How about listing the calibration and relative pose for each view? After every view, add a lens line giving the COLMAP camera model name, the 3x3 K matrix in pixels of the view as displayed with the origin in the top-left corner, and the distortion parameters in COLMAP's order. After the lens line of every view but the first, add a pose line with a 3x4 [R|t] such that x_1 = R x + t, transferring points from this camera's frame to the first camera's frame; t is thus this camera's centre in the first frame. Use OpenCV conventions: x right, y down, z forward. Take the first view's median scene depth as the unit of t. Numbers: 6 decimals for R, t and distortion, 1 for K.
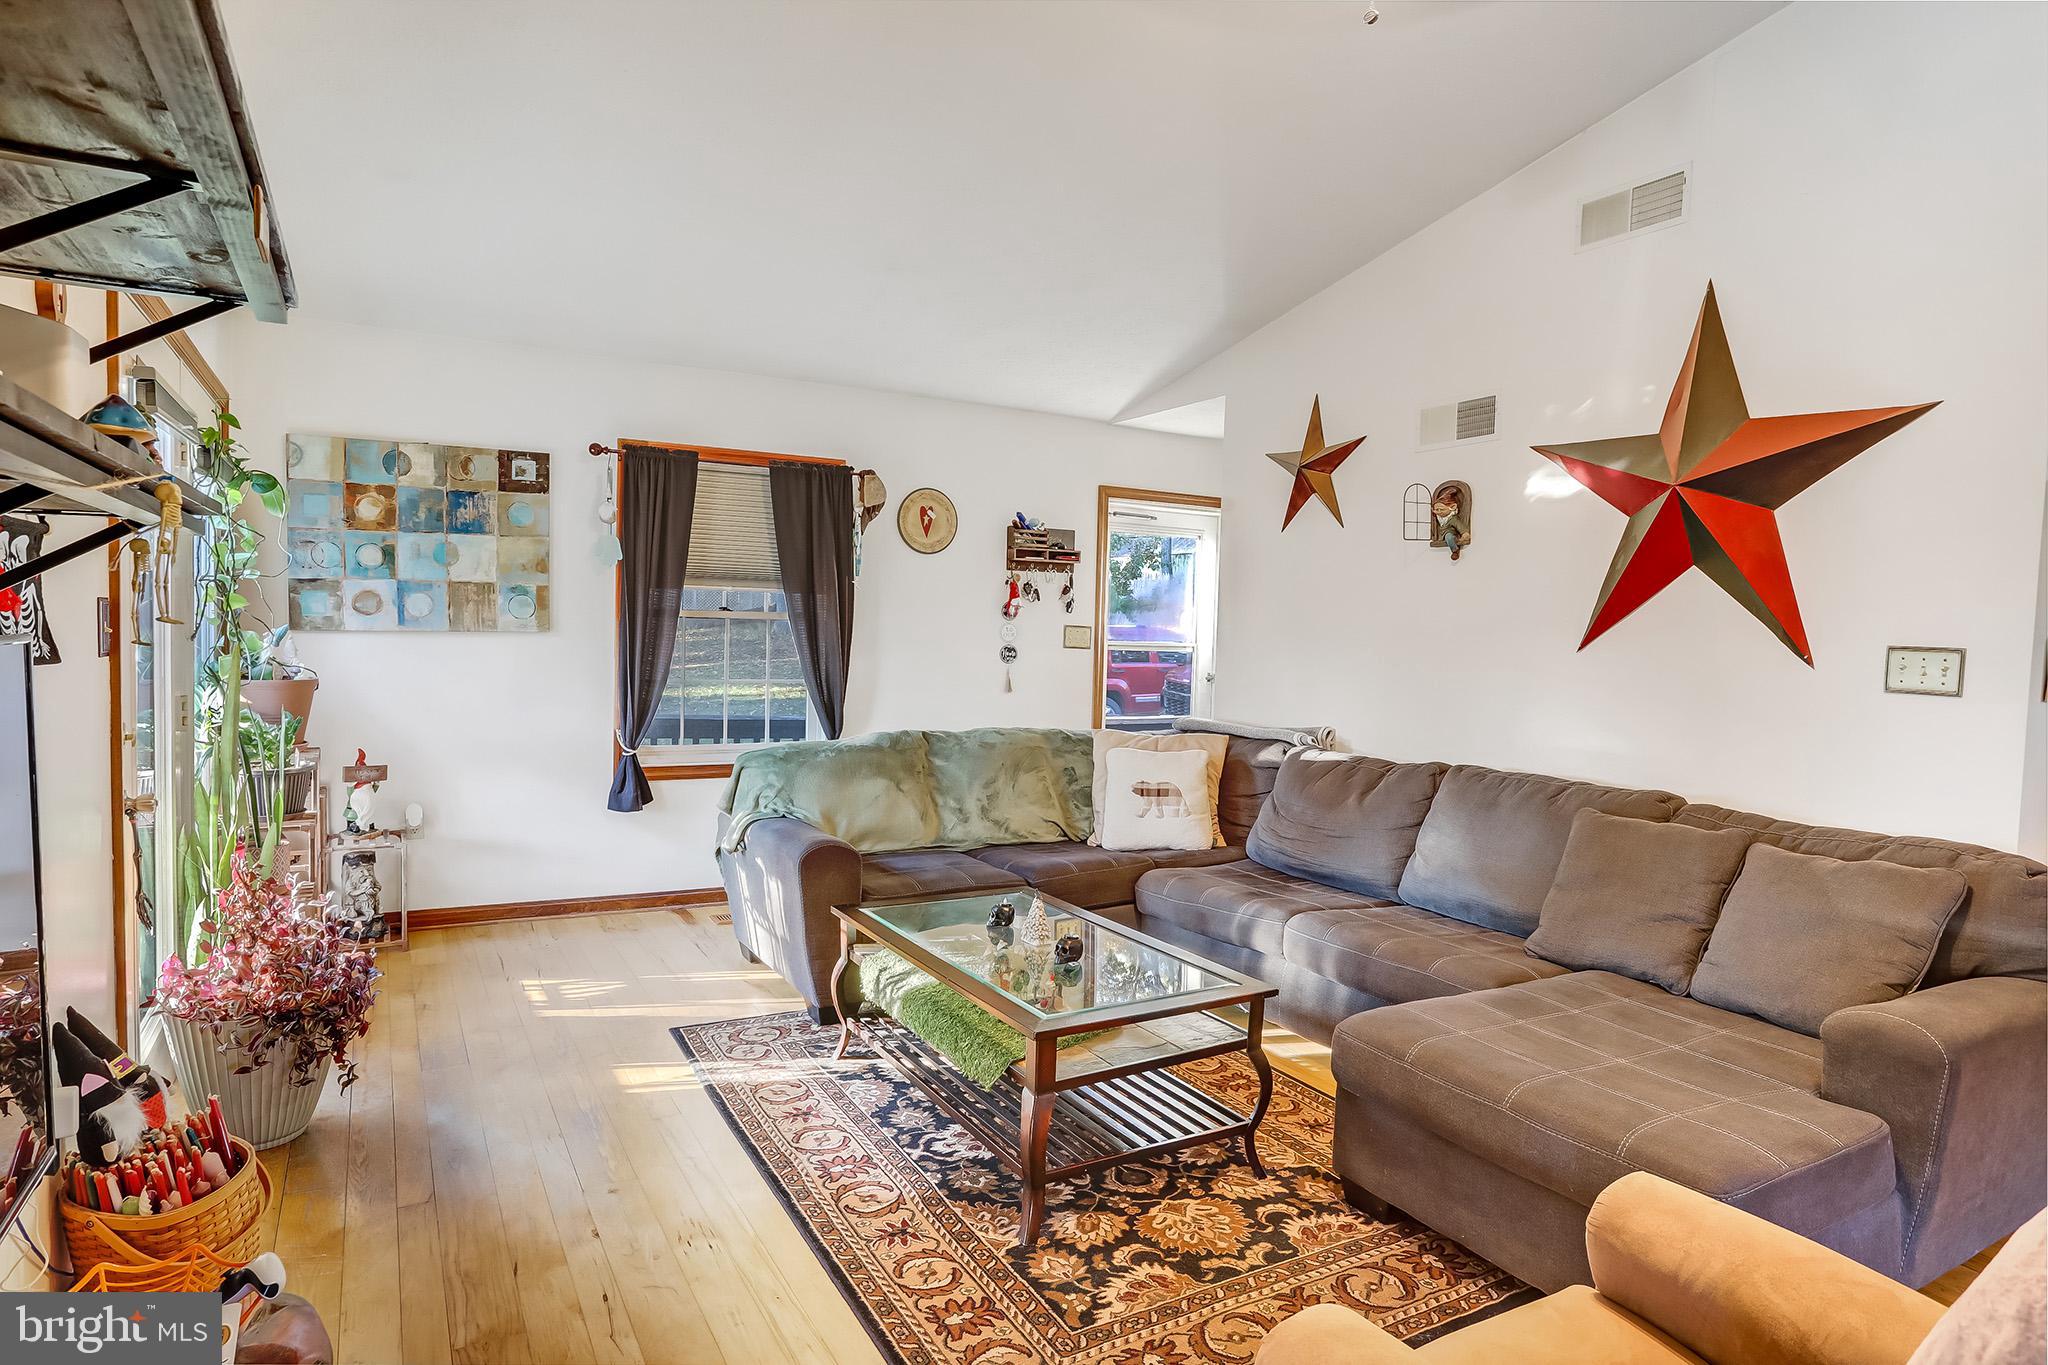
lens RADIAL K [[1179.6, 0, 1024.0], [0, 1179.6, 682.5], [0, 0, 1]] dist [-0.021143, 0.020969]
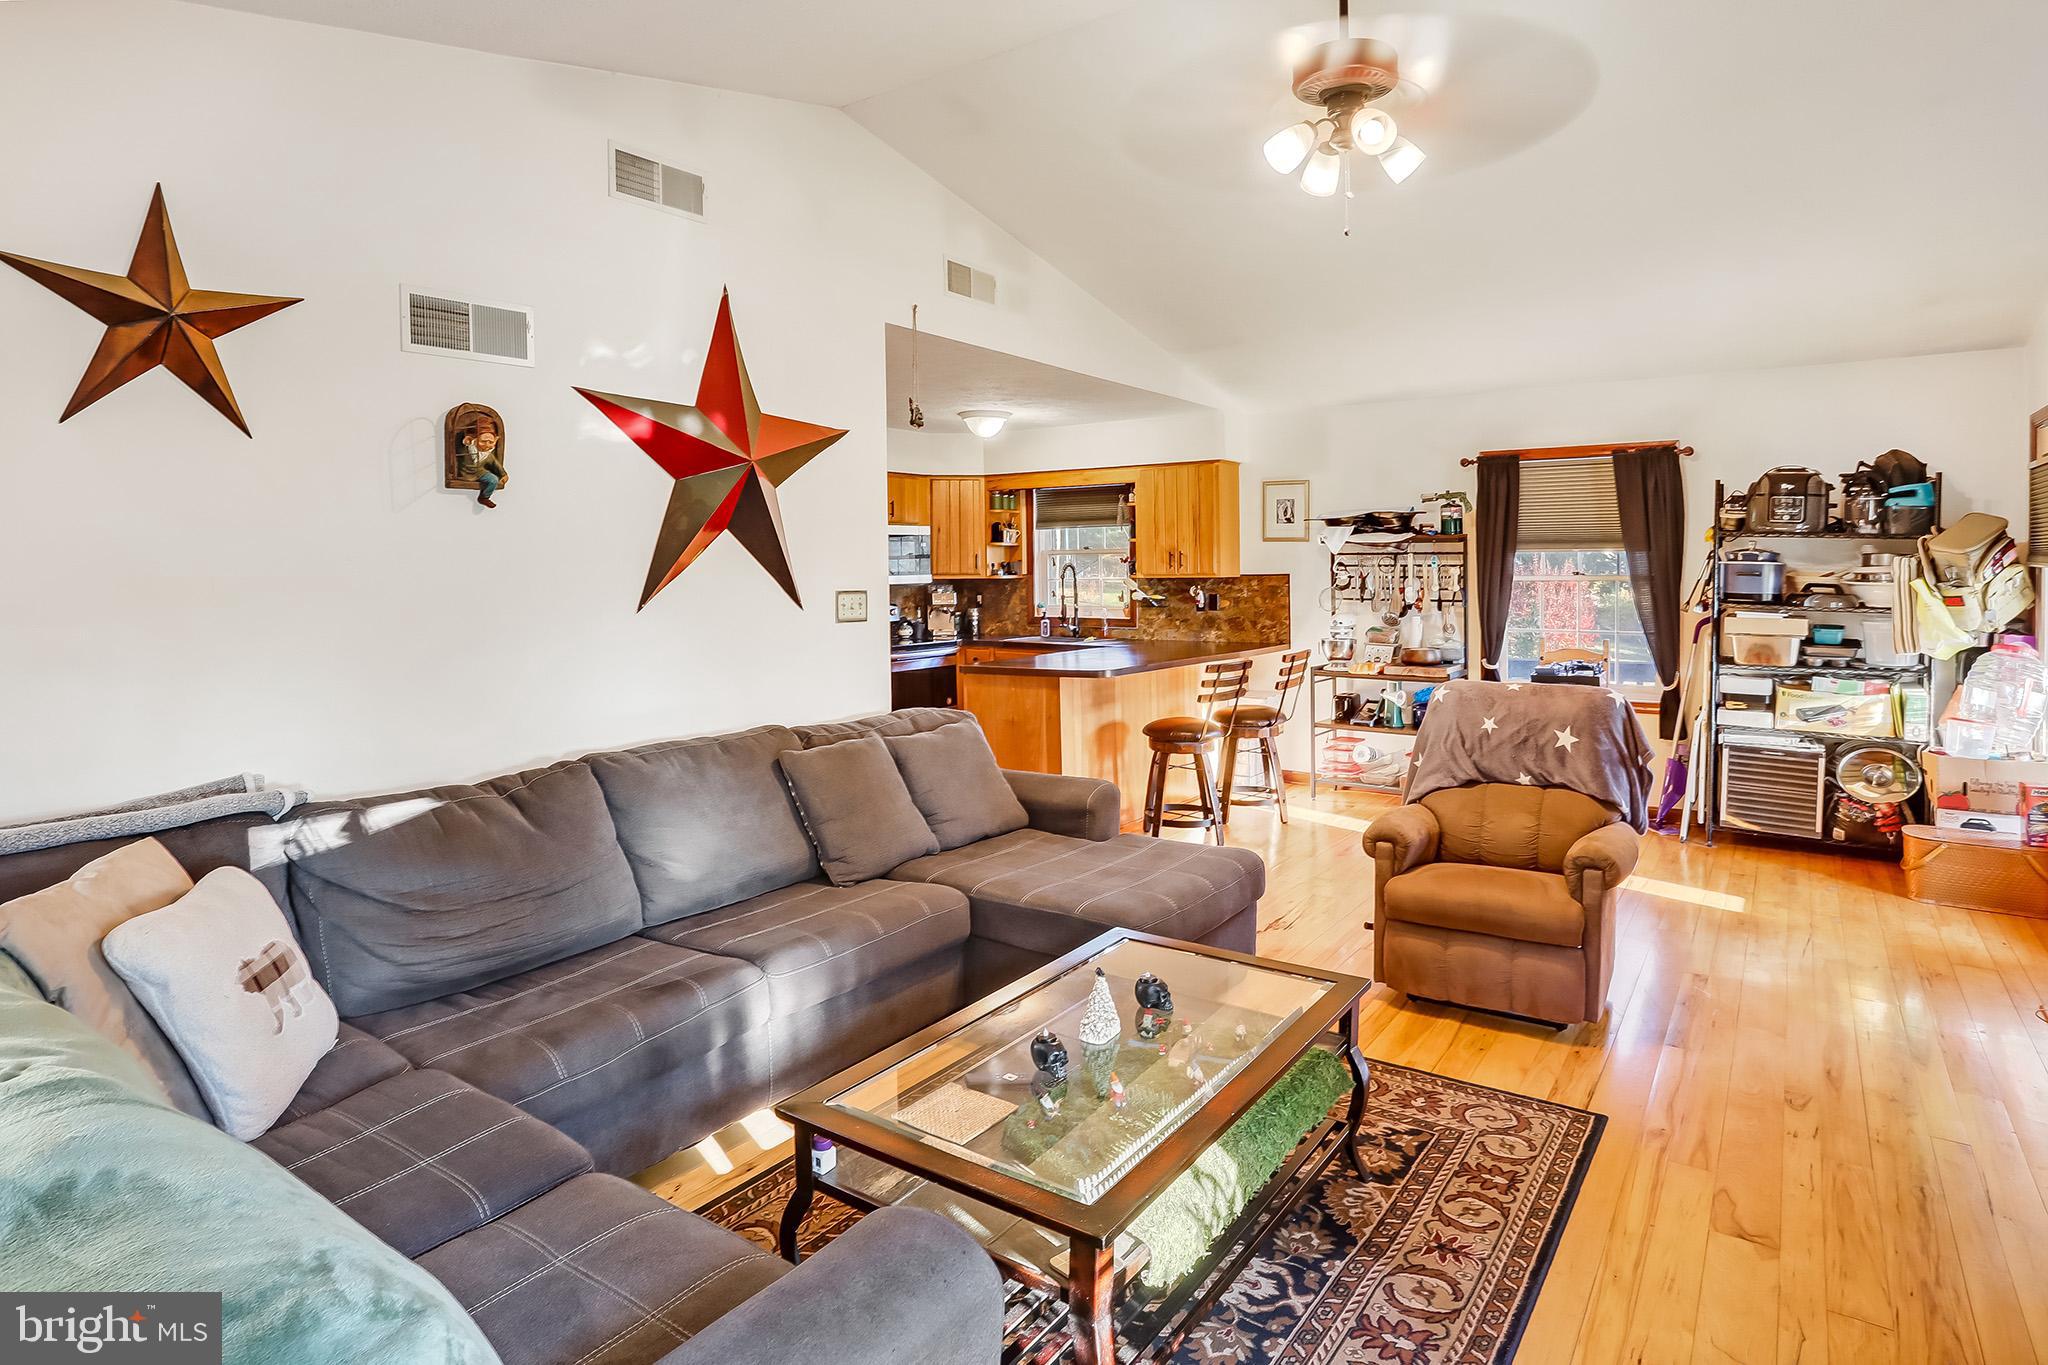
lens RADIAL K [[1113.3, 0, 1025.1], [0, 1113.3, 572.6], [0, 0, 1]] dist [-0.034982, 0.000016]
pose [[-0.426746, -0.030150, 0.903869, -0.407729], [0.041717, 0.997724, 0.052976, -0.077501], [-0.903409, 0.060314, -0.424517, 0.902174]]
